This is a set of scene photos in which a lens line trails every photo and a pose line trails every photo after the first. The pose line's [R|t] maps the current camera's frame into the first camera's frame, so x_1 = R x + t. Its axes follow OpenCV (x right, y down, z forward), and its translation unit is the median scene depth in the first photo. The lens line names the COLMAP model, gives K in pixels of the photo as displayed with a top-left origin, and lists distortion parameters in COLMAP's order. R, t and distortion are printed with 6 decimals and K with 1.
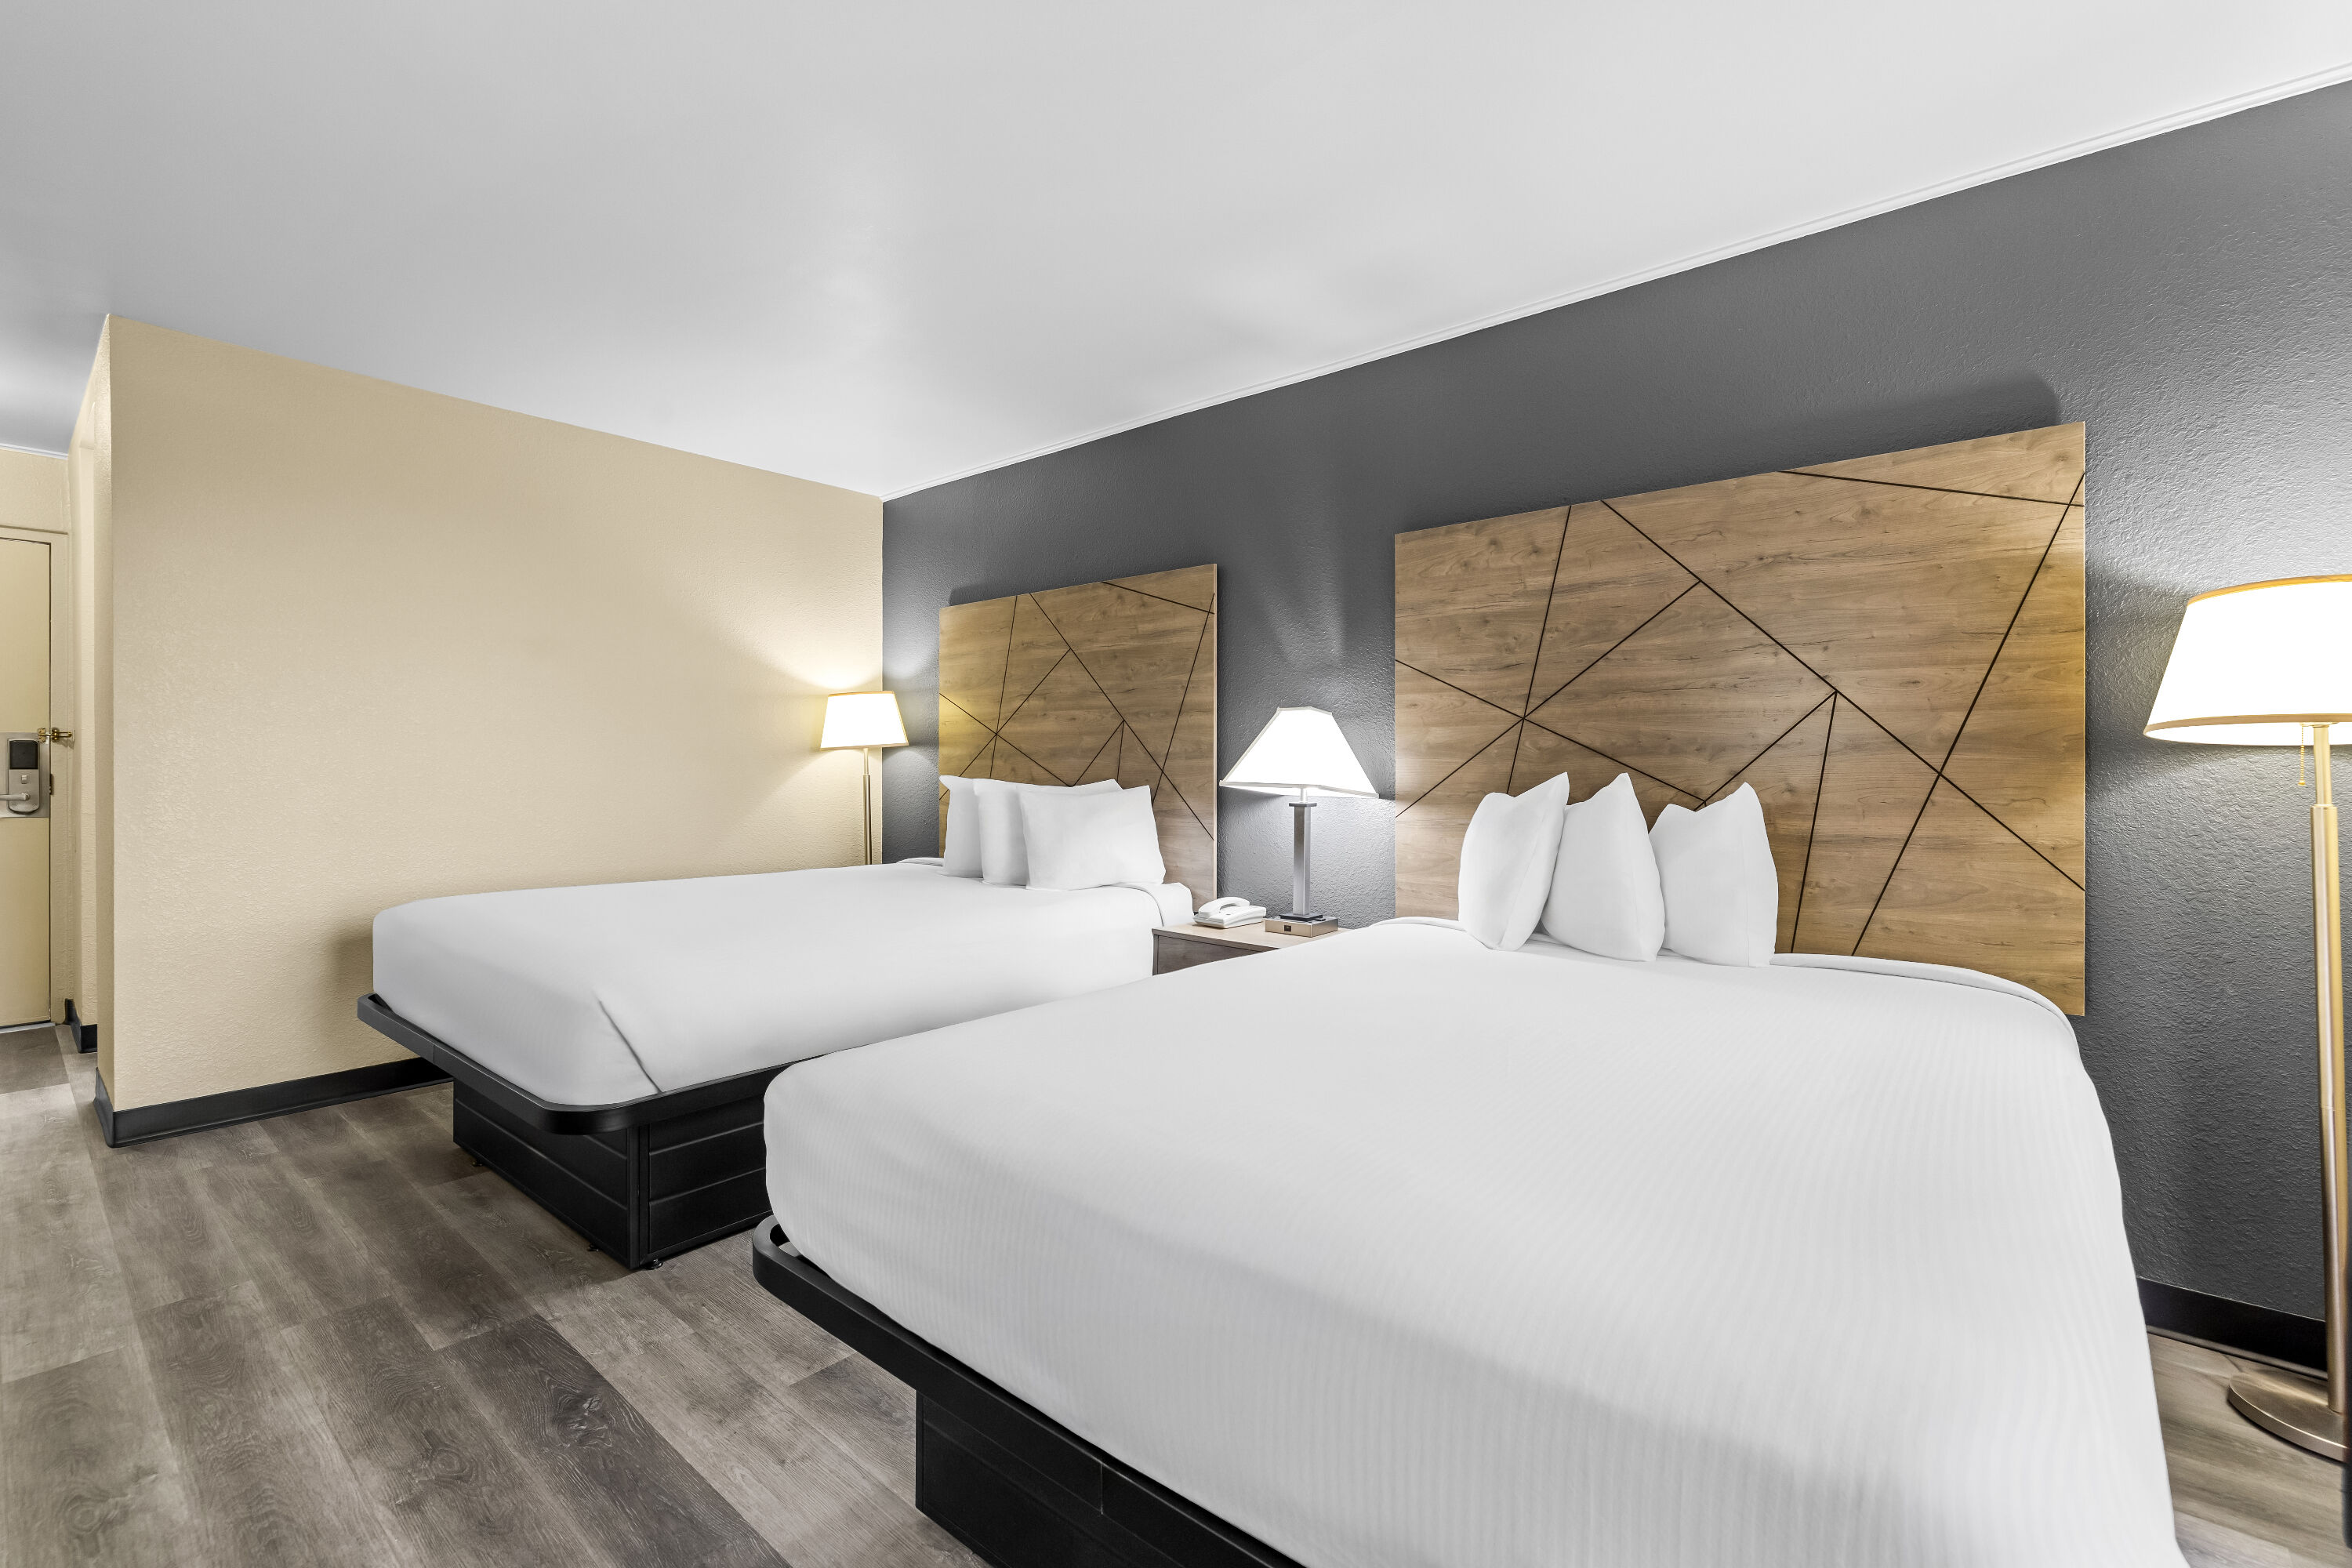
lens RADIAL K [[1086.0, 0, 1147.5], [0, 1086.0, 774.0], [0, 0, 1]] dist [0.013978, 0.000026]
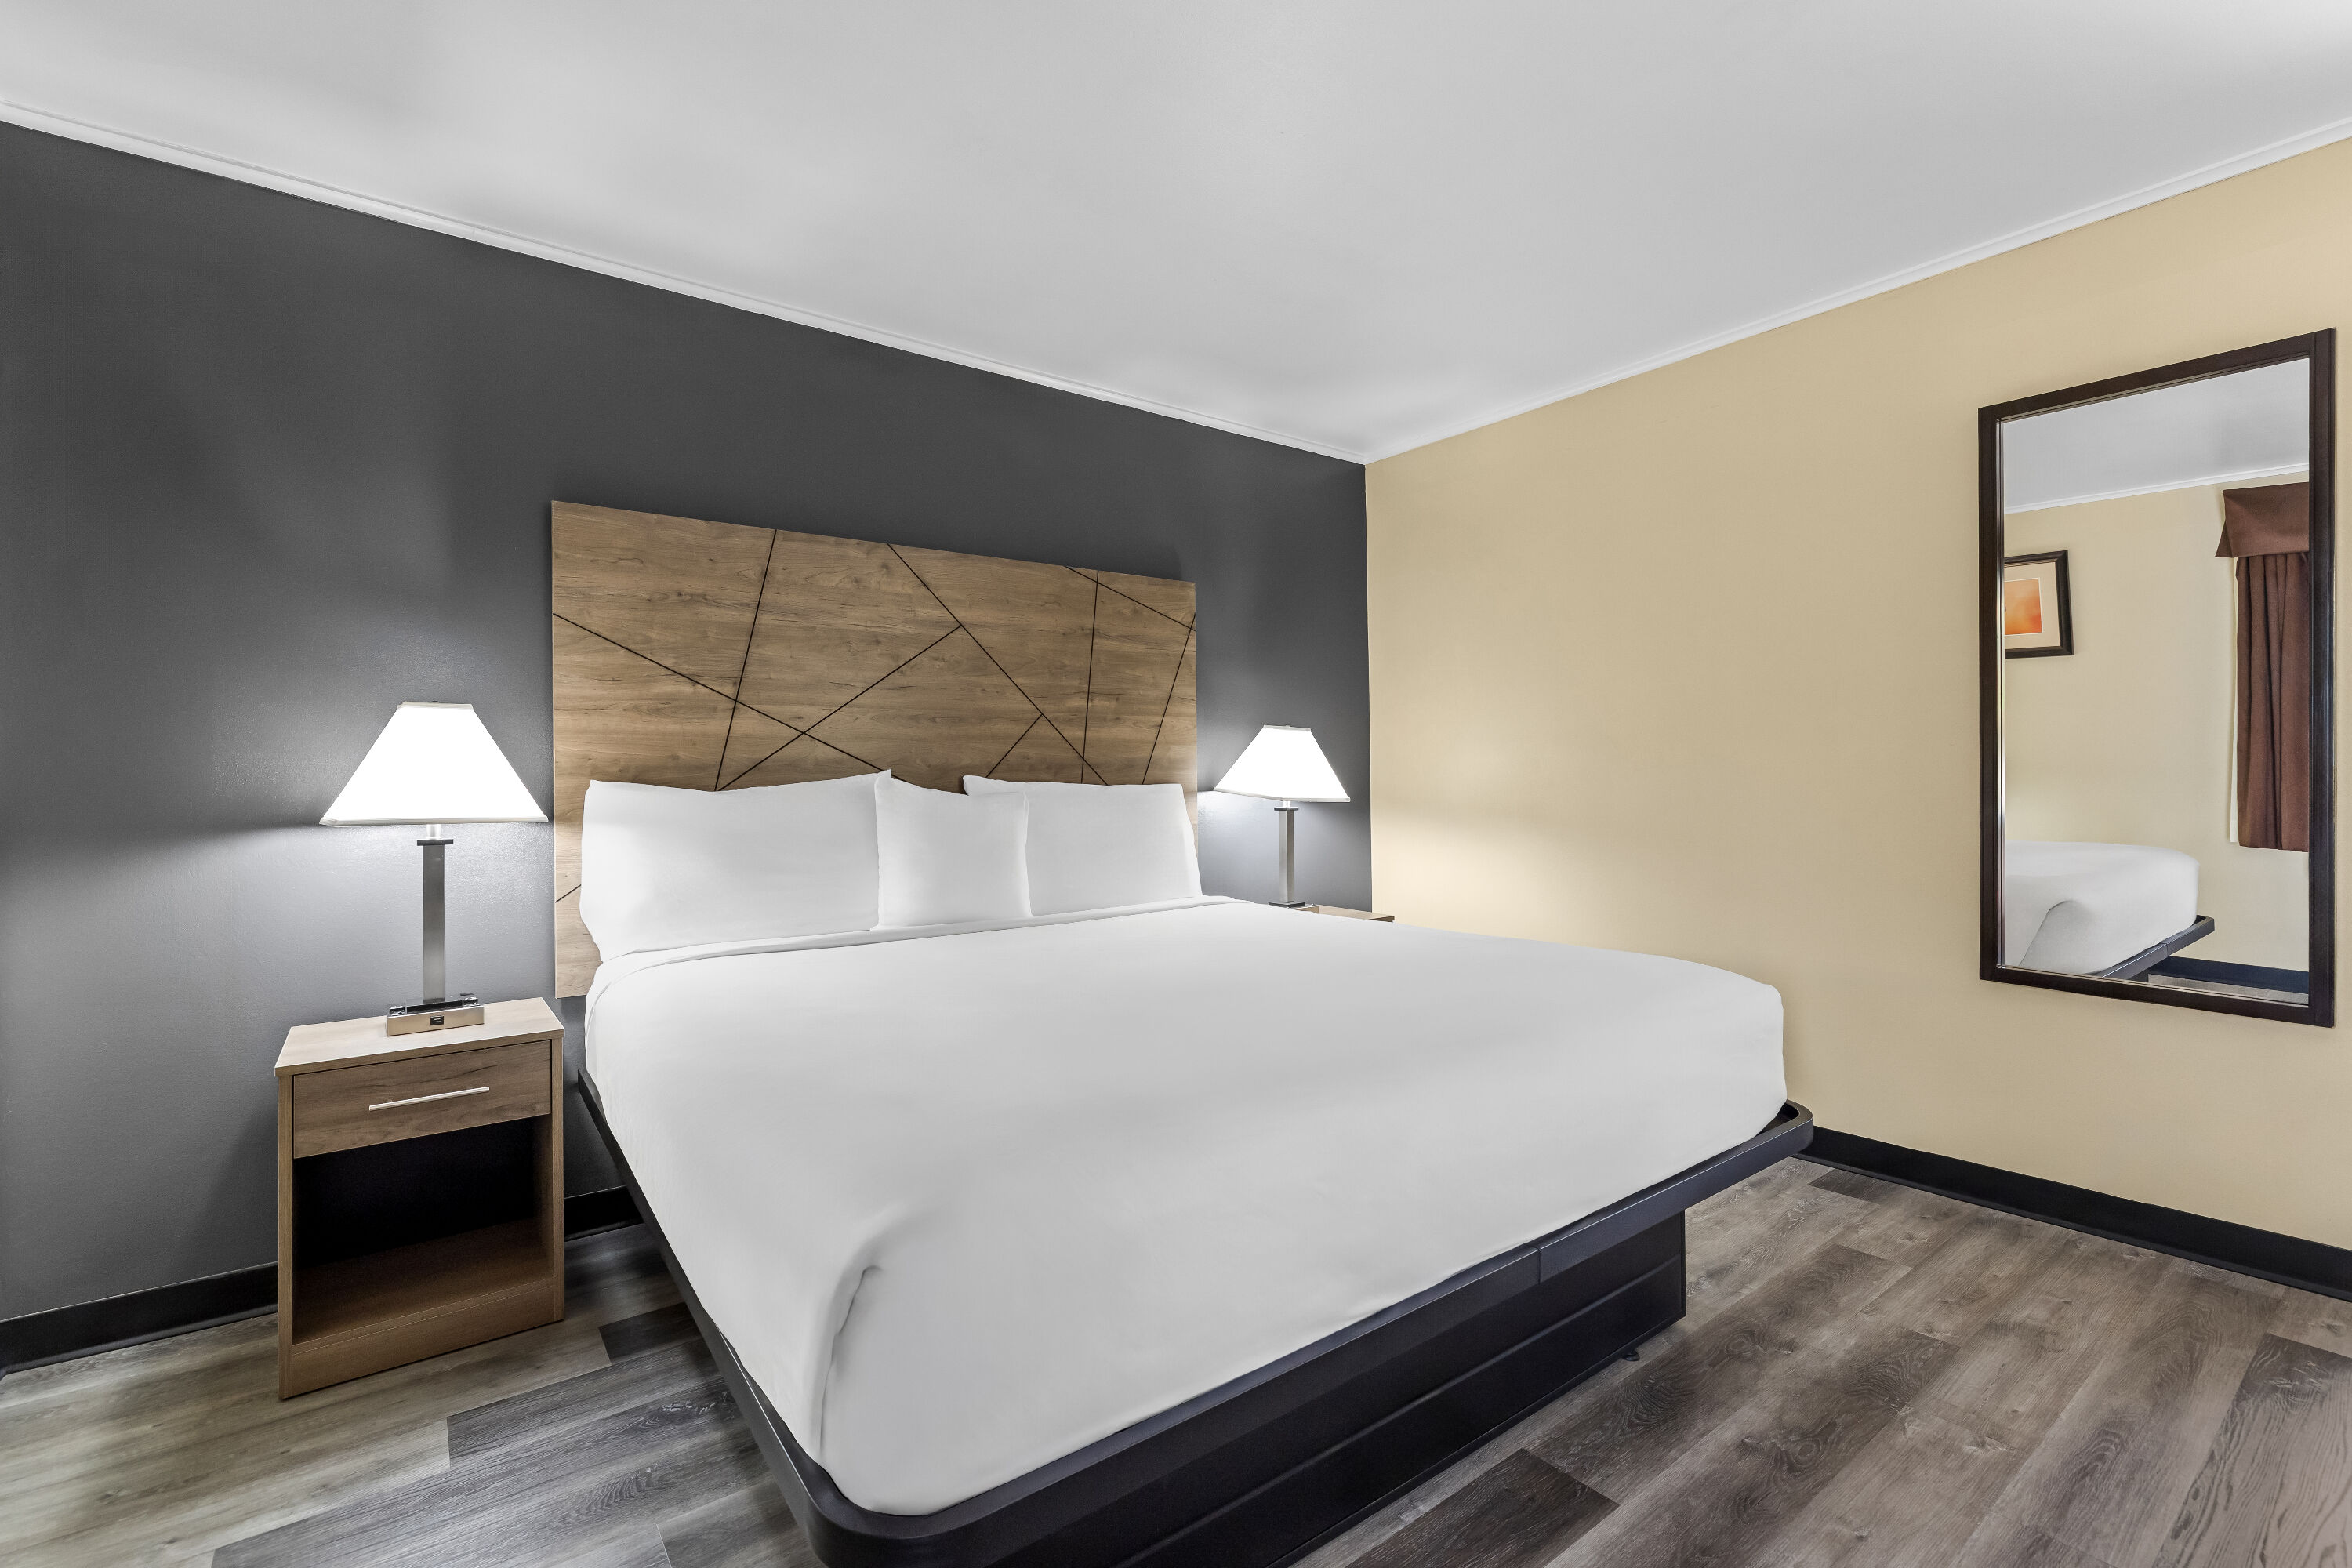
lens RADIAL K [[1021.8, 0, 1176.0], [0, 1021.8, 784.0], [0, 0, 1]] dist [-0.004533, -0.000162]
pose [[0.188143, -0.007576, 0.982112, -0.649226], [0.020446, 0.999784, 0.003795, -0.004273], [-0.981929, 0.019366, 0.188257, 0.610968]]
